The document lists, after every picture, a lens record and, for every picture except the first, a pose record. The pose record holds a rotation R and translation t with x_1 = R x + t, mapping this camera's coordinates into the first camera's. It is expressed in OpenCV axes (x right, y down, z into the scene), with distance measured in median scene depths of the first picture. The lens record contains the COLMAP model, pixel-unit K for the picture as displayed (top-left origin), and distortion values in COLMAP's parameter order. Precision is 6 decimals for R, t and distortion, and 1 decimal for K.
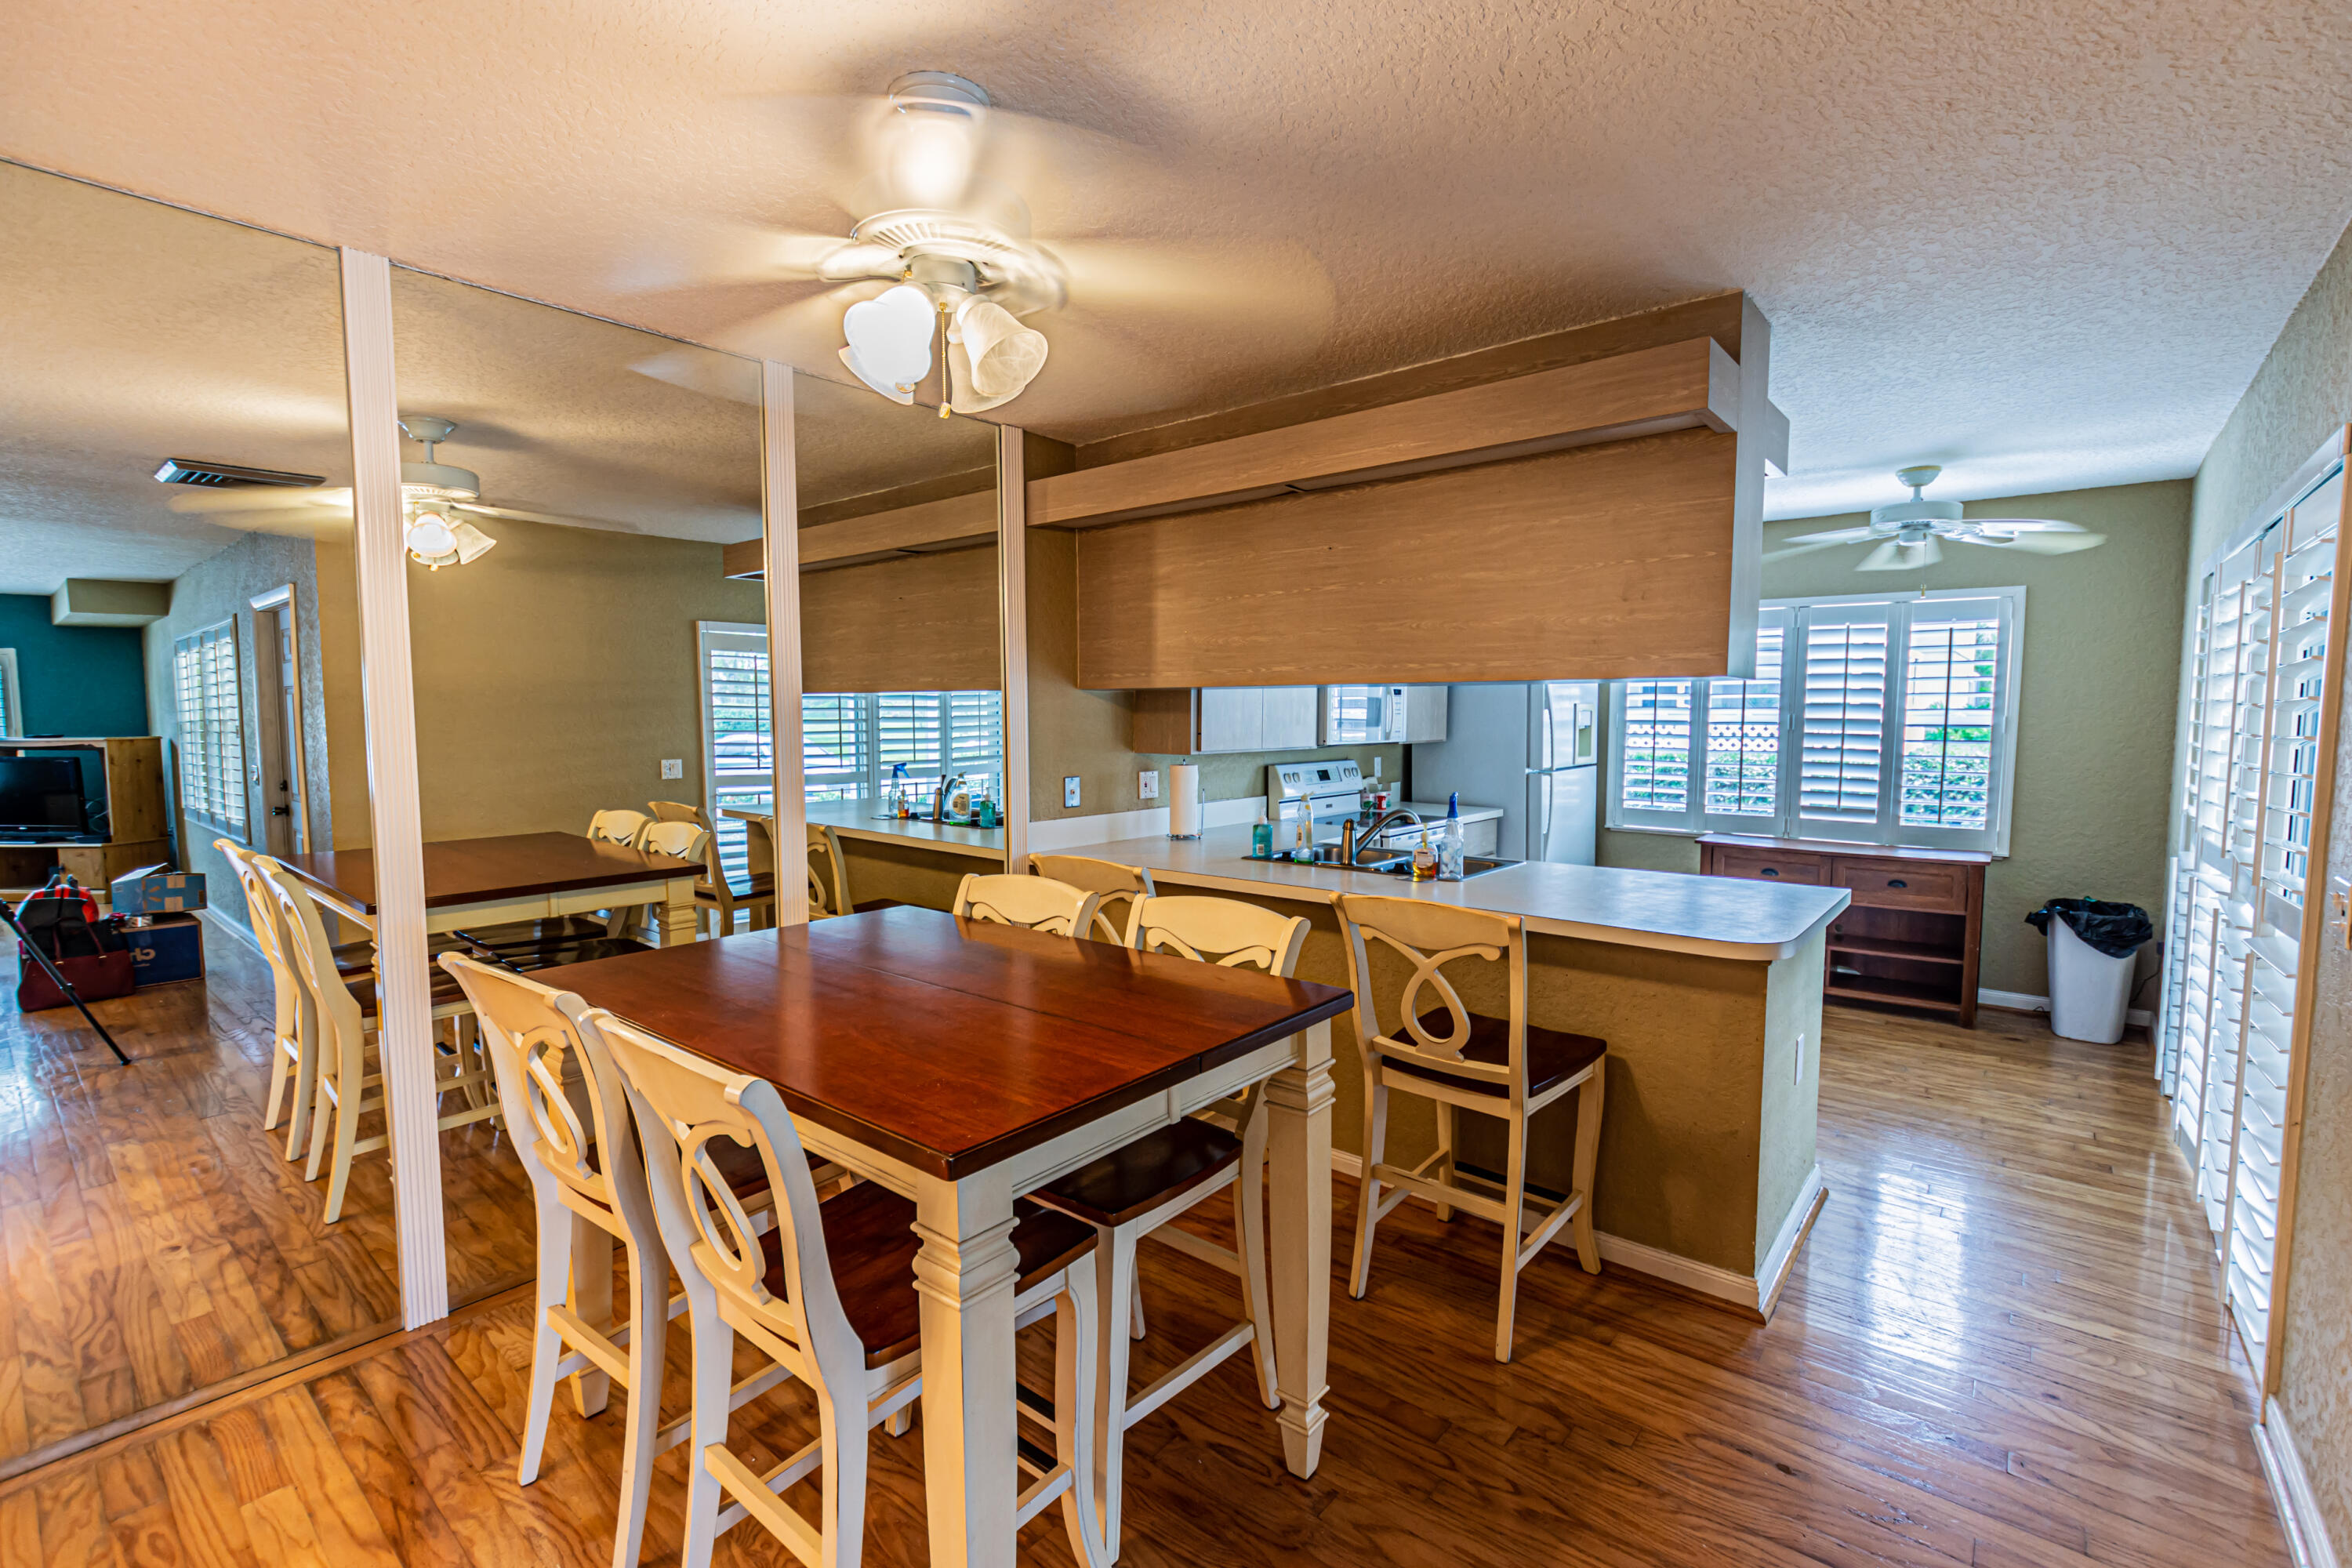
lens RADIAL K [[1049.5, 0, 1176.0], [0, 1049.5, 784.0], [0, 0, 1]] dist [-0.000724, -0.000011]
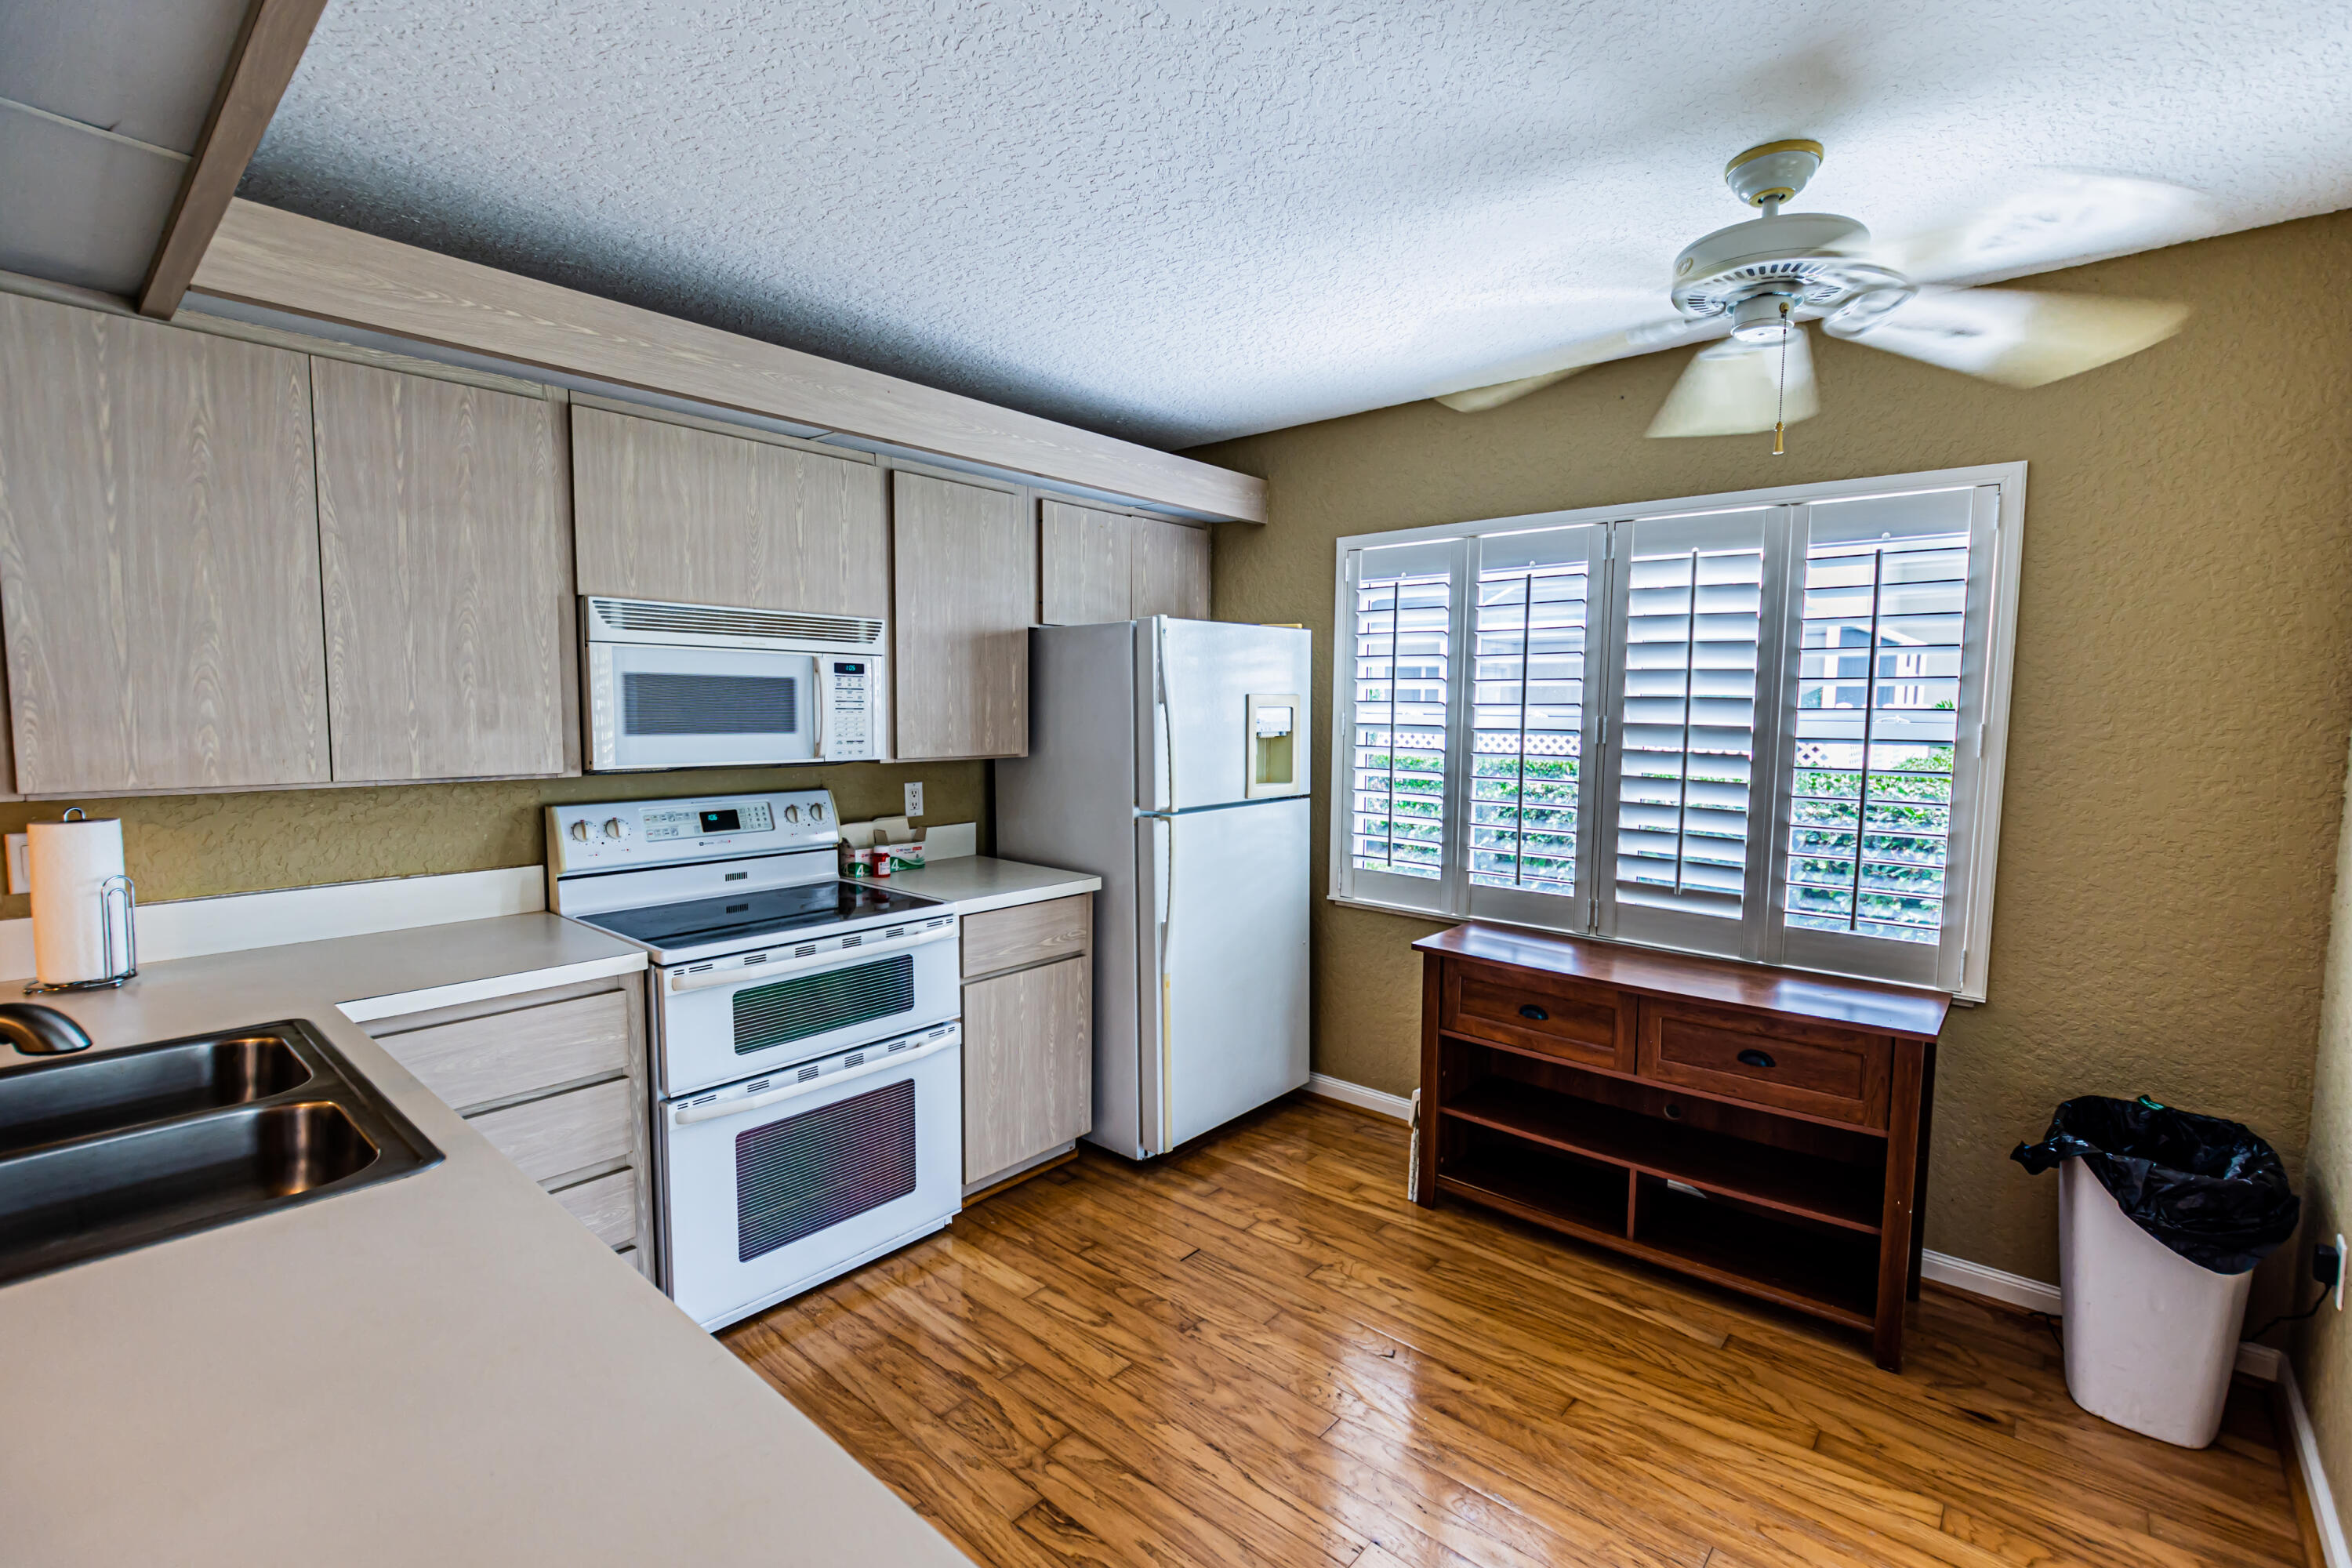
lens RADIAL K [[1034.0, 0, 1193.1], [0, 1034.0, 785.9], [0, 0, 1]] dist [0.000512, -0.000409]
pose [[0.999884, 0.008915, -0.012343, 0.404761], [-0.008857, 0.999949, 0.004782, -0.032063], [0.012385, -0.004672, 0.999912, 0.482510]]
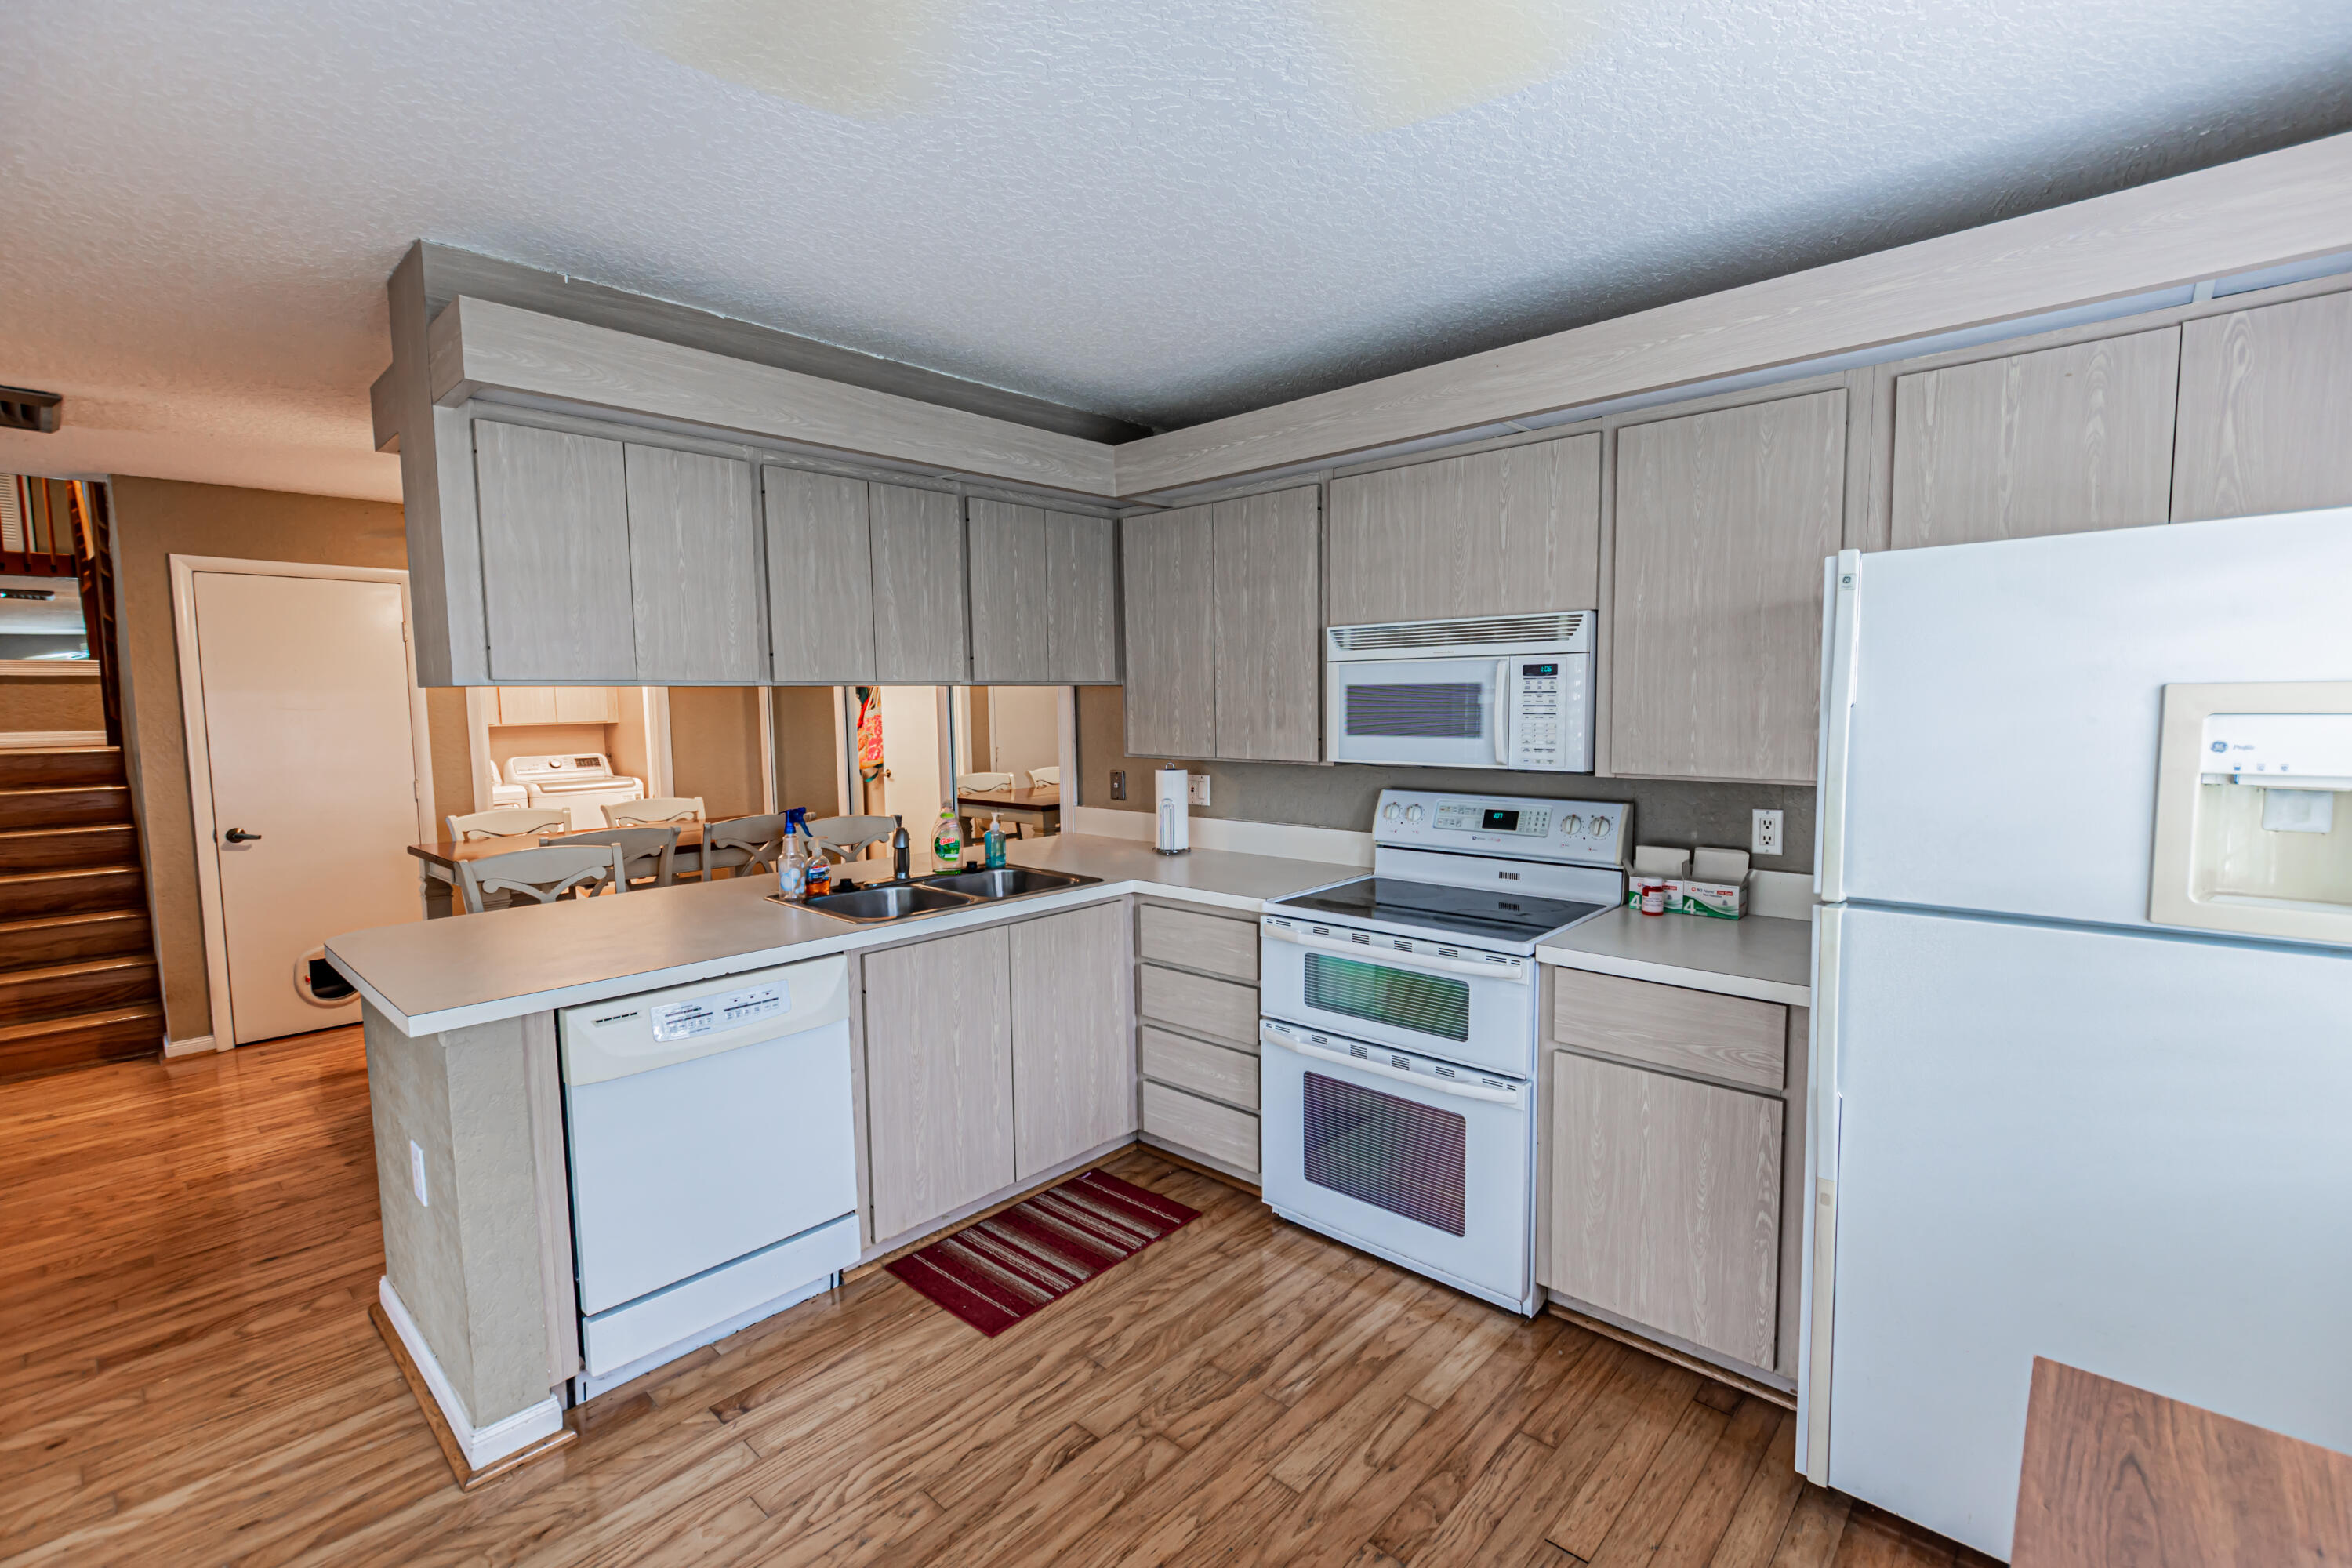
lens RADIAL K [[1034.0, 0, 1193.1], [0, 1034.0, 785.9], [0, 0, 1]] dist [0.000512, -0.000409]
pose [[-0.040394, 0.084734, -0.995585, 0.726288], [-0.062240, 0.994249, 0.087145, -0.067134], [0.997243, 0.065485, -0.034888, 0.879619]]
